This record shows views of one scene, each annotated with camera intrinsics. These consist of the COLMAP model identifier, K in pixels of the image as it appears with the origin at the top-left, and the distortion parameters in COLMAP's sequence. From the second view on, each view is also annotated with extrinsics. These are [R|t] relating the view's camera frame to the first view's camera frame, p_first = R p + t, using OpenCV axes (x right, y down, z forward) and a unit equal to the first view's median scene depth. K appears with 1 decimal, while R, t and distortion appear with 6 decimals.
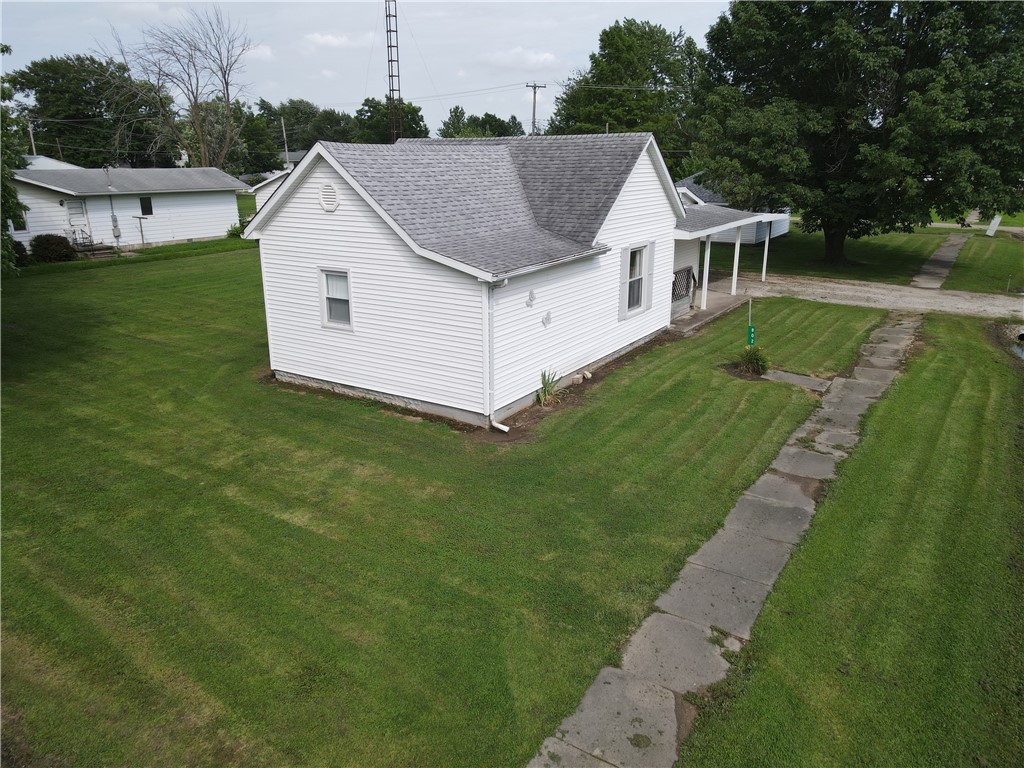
lens RADIAL K [[739.7, 0, 512.0], [0, 739.7, 384.0], [0, 0, 1]] dist [0.022766, 0.003330]
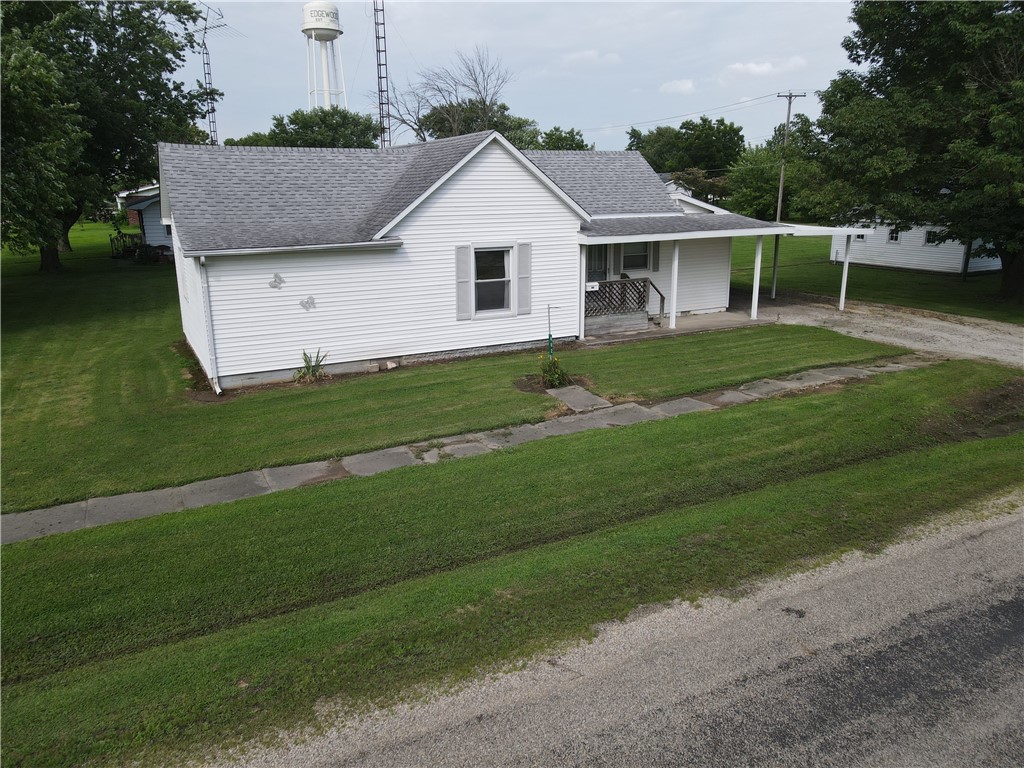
lens RADIAL K [[739.7, 0, 512.0], [0, 739.7, 384.0], [0, 0, 1]] dist [0.022766, 0.003330]
pose [[0.866132, 0.123270, -0.484375, 0.778049], [-0.139410, 0.990231, 0.002721, -0.014073], [0.479979, 0.065170, 0.874856, 0.191667]]
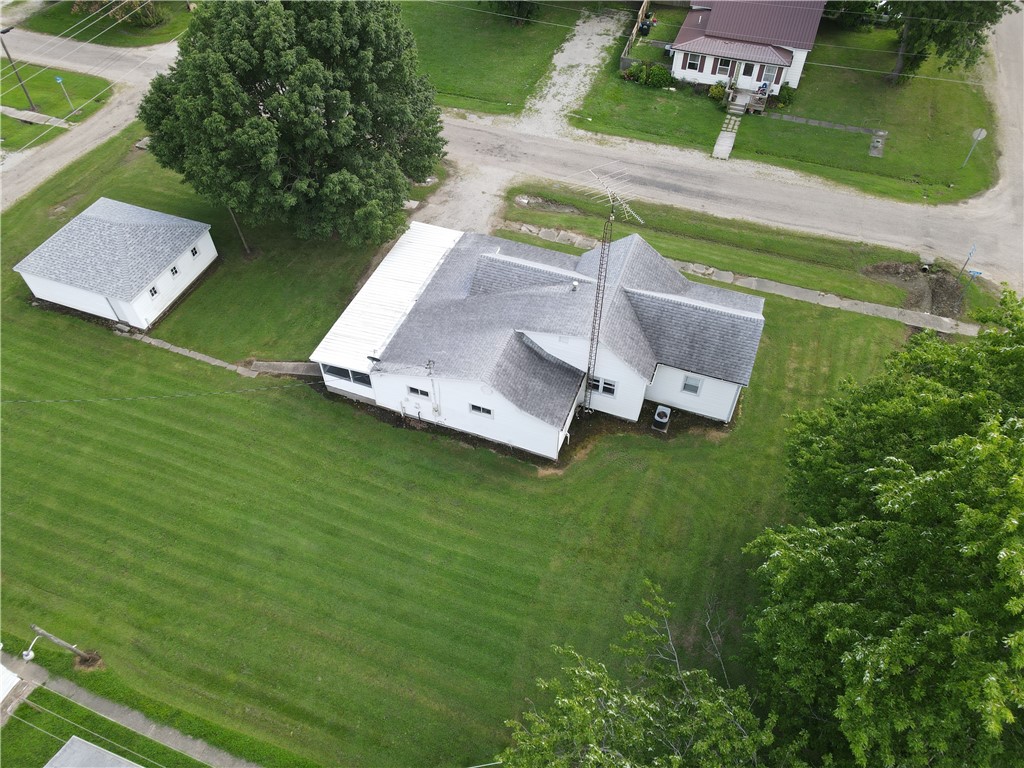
lens RADIAL K [[739.7, 0, 512.0], [0, 739.7, 384.0], [0, 0, 1]] dist [0.022766, 0.003330]
pose [[-0.213551, -0.730166, 0.649040, -1.539864], [0.299539, 0.583428, 0.754910, -1.929582], [-0.929878, 0.355625, 0.094121, 1.378630]]
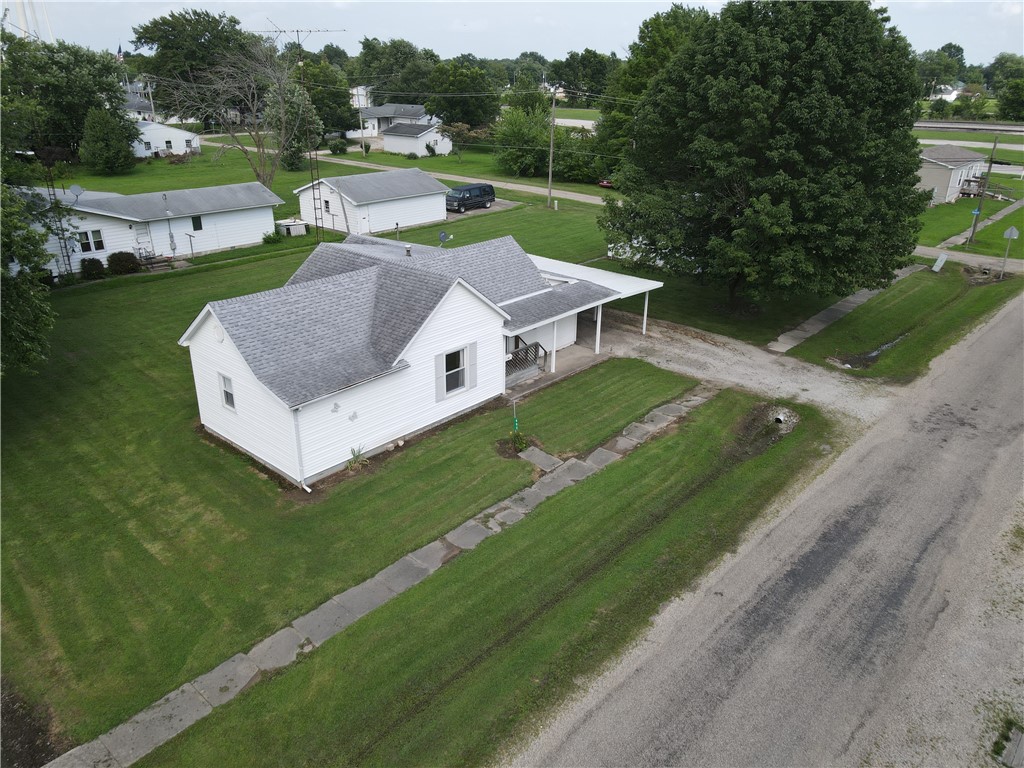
lens RADIAL K [[739.7, 0, 512.0], [0, 739.7, 384.0], [0, 0, 1]] dist [0.022766, 0.003330]
pose [[0.986941, 0.075419, -0.142338, 0.547182], [-0.060060, 0.992195, 0.109283, -0.319193], [0.149469, -0.099307, 0.983767, -0.435826]]
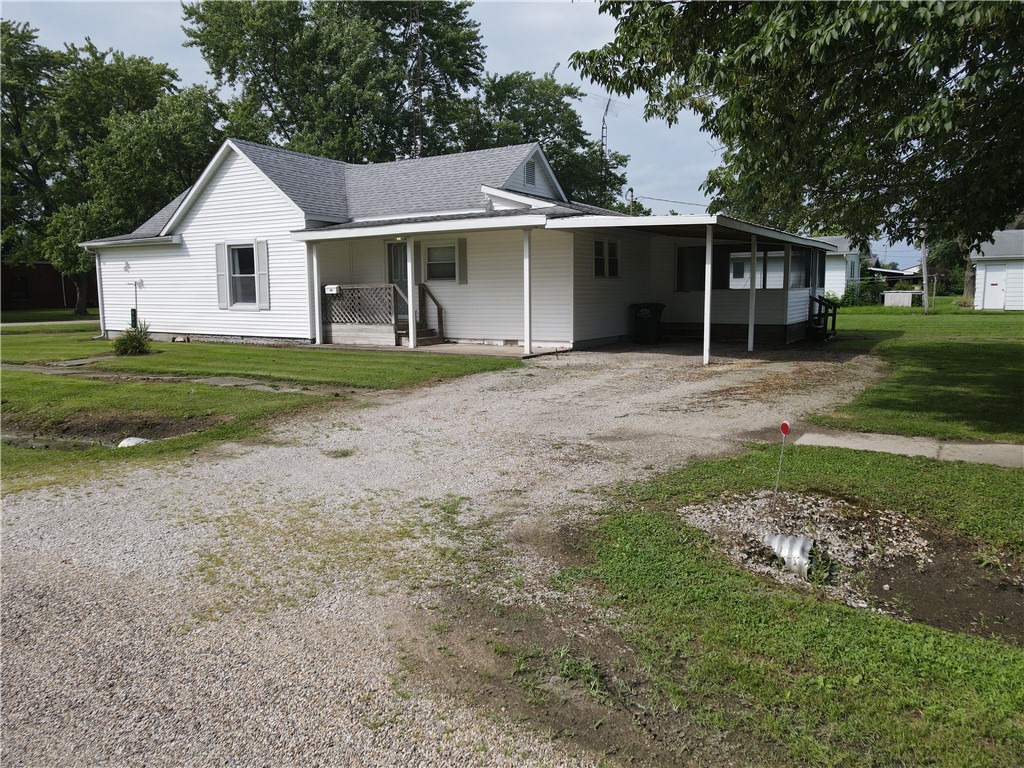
lens RADIAL K [[739.7, 0, 512.0], [0, 739.7, 384.0], [0, 0, 1]] dist [0.022766, 0.003330]
pose [[0.021792, 0.130941, -0.991151, 1.429805], [-0.288027, 0.950175, 0.119195, -0.264984], [0.957374, 0.282881, 0.058420, 1.549124]]
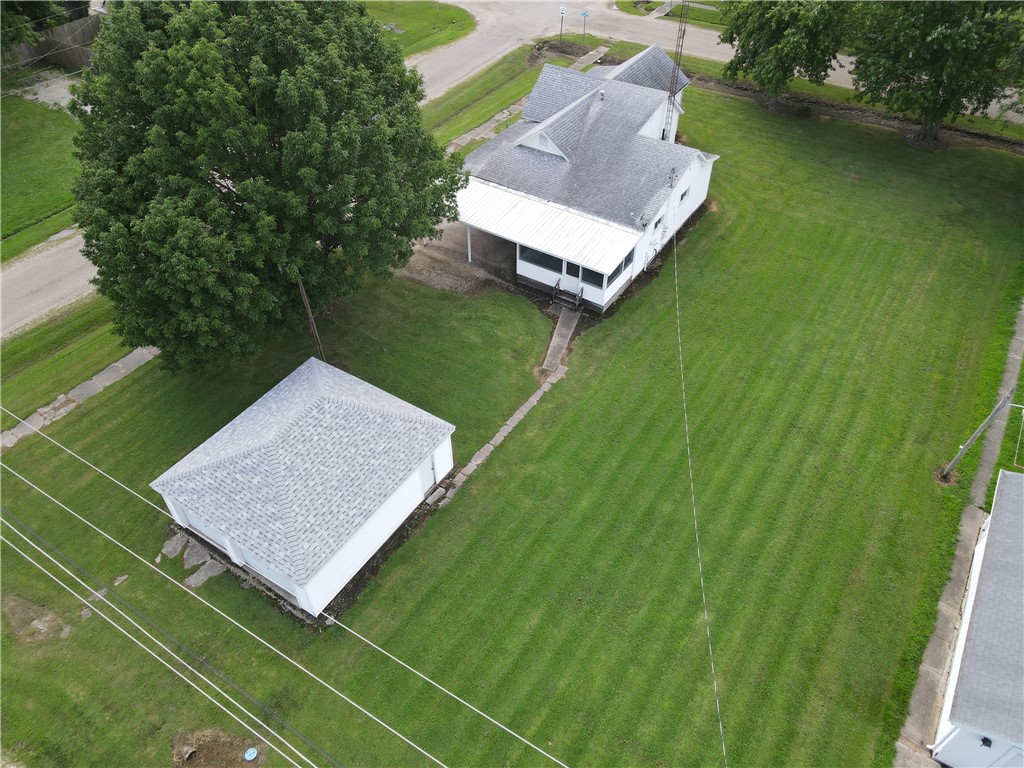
lens RADIAL K [[739.7, 0, 512.0], [0, 739.7, 384.0], [0, 0, 1]] dist [0.022766, 0.003330]
pose [[-0.999900, 0.011808, 0.007809, 0.312933], [0.012553, 0.484535, 0.874682, -2.115893], [0.006545, 0.874692, -0.484634, 3.346367]]
